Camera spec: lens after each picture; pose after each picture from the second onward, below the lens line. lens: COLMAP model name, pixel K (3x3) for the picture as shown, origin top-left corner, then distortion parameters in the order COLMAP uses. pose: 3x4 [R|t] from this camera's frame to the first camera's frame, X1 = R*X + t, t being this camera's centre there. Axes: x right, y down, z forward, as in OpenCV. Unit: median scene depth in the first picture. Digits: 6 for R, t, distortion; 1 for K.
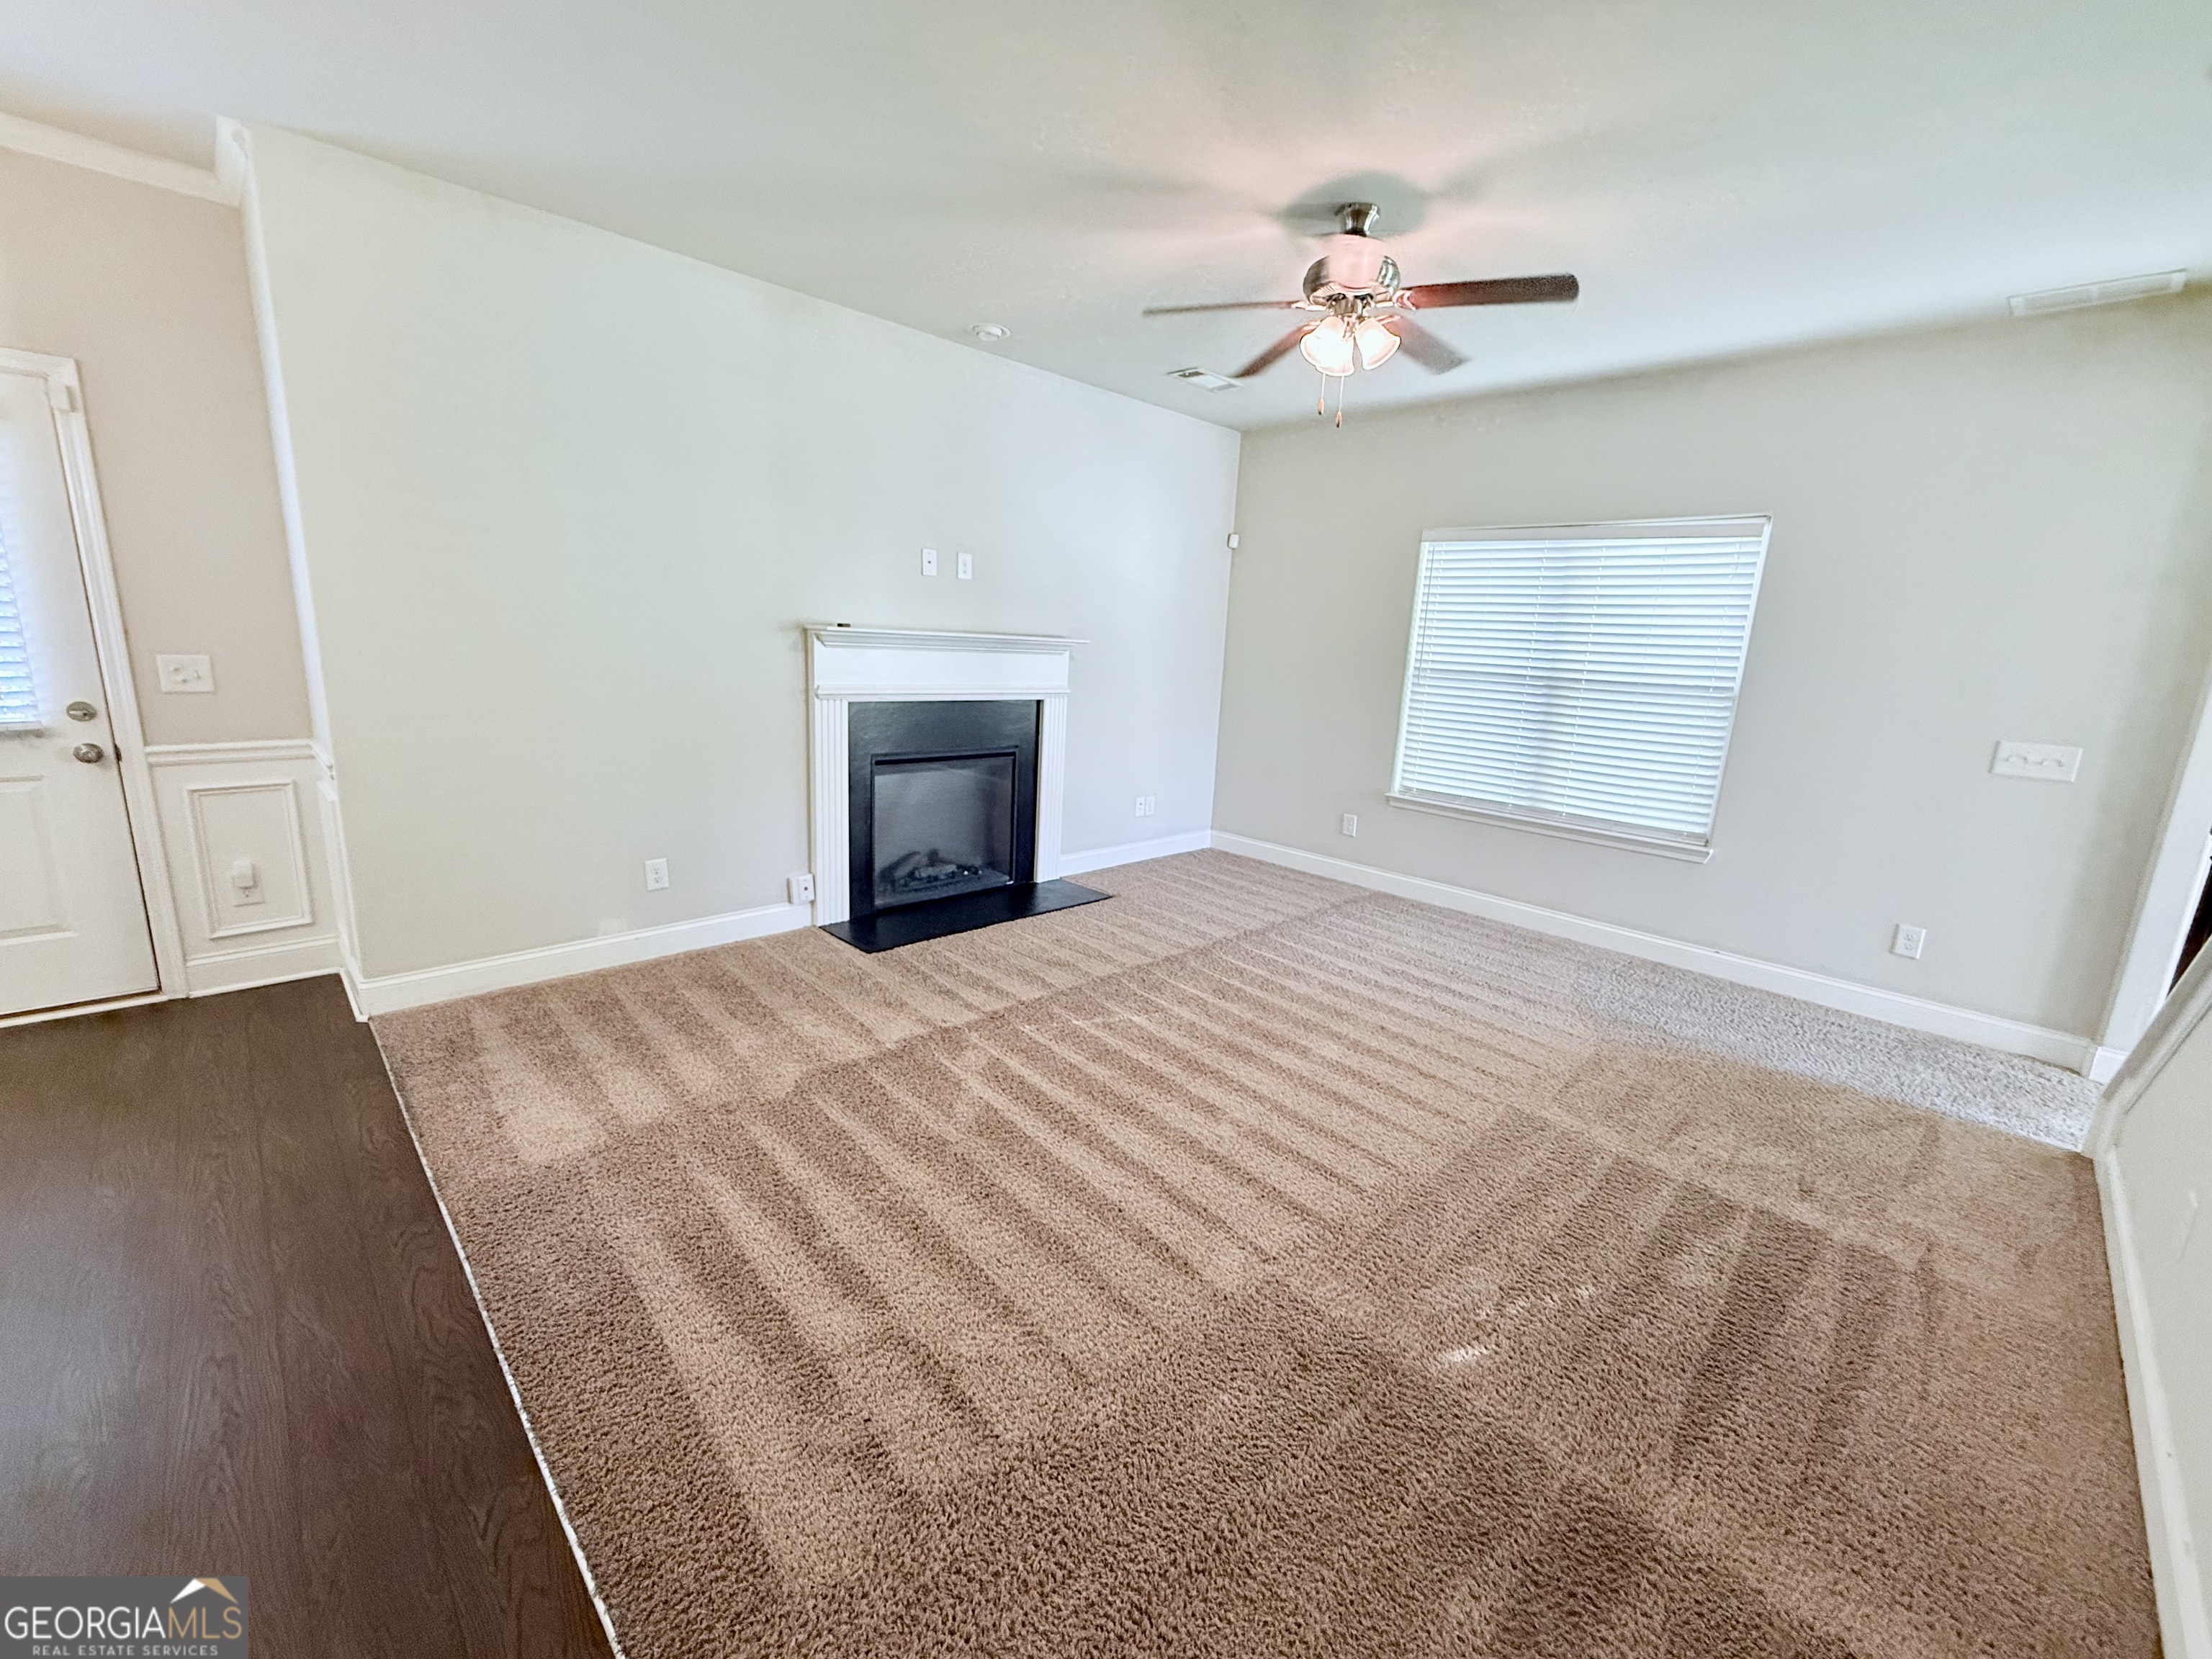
lens RADIAL K [[899.9, 0, 1106.0], [0, 899.9, 829.5], [0, 0, 1]] dist [0.001069, -0.000007]
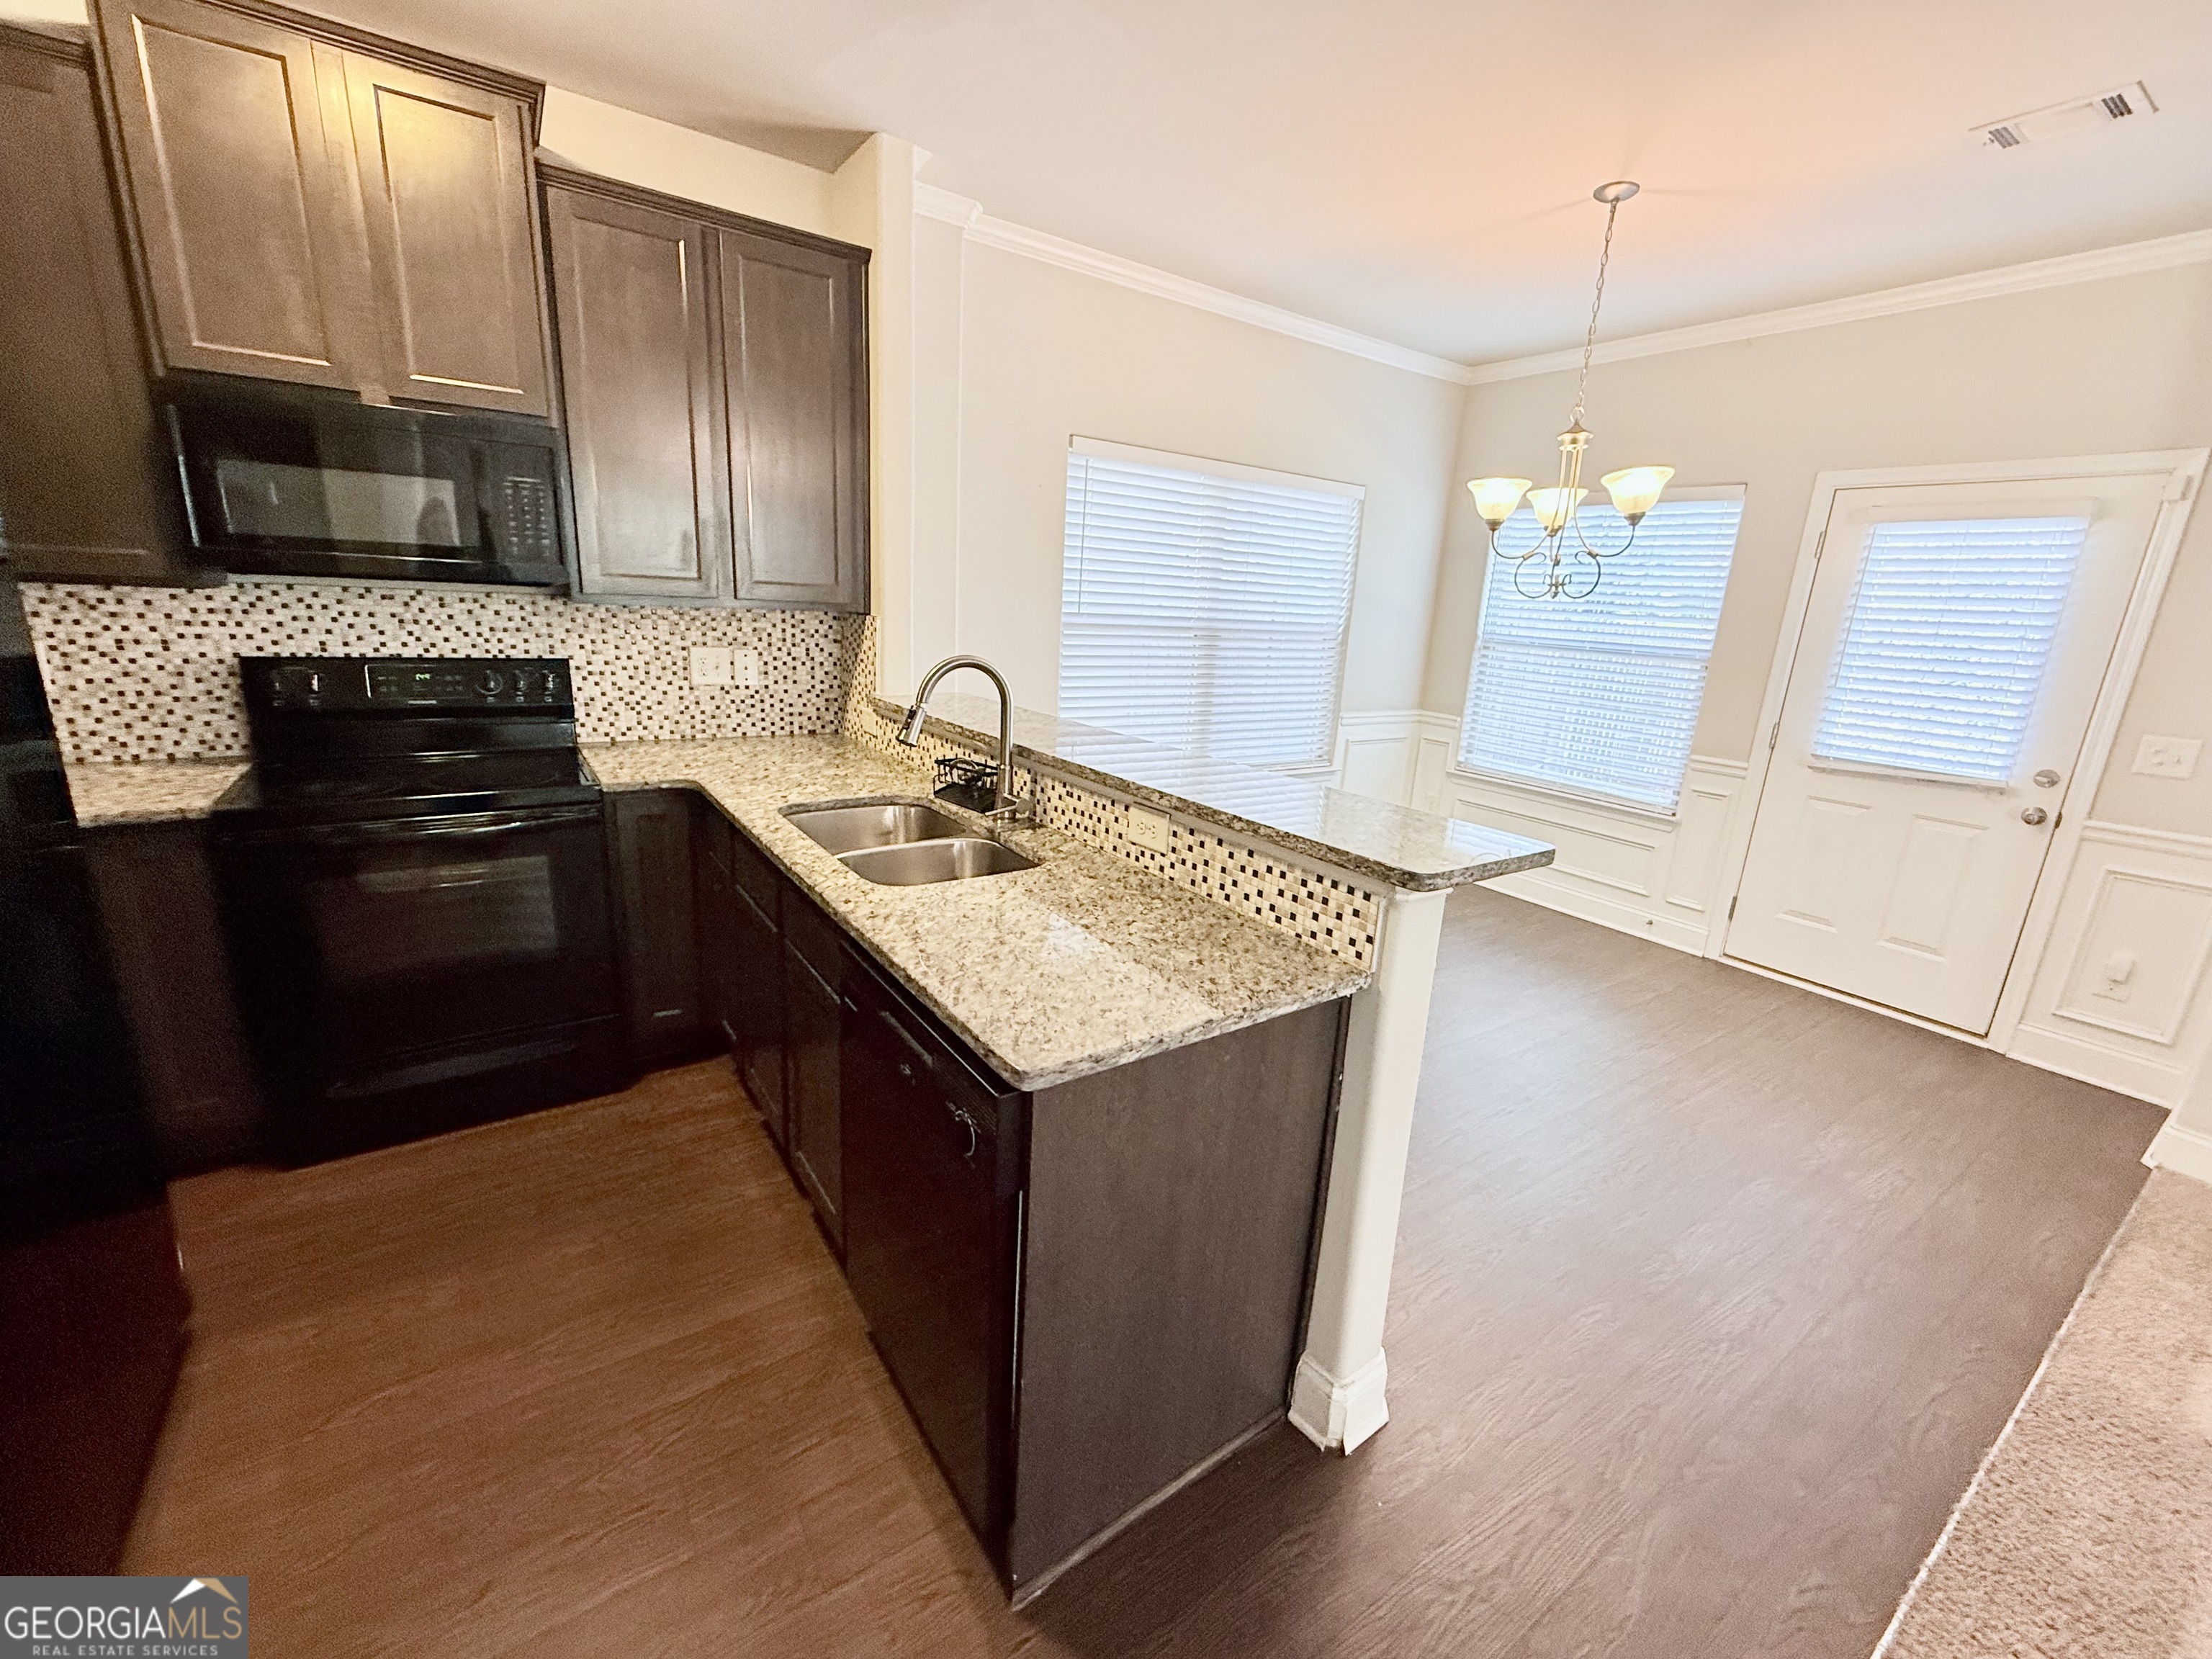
lens RADIAL K [[899.9, 0, 1106.0], [0, 899.9, 829.5], [0, 0, 1]] dist [0.001069, -0.000007]
pose [[-0.165398, 0.190492, -0.967655, 0.108142], [-0.271516, 0.934457, 0.230366, -0.014091], [0.948115, 0.300836, -0.102835, 0.048758]]
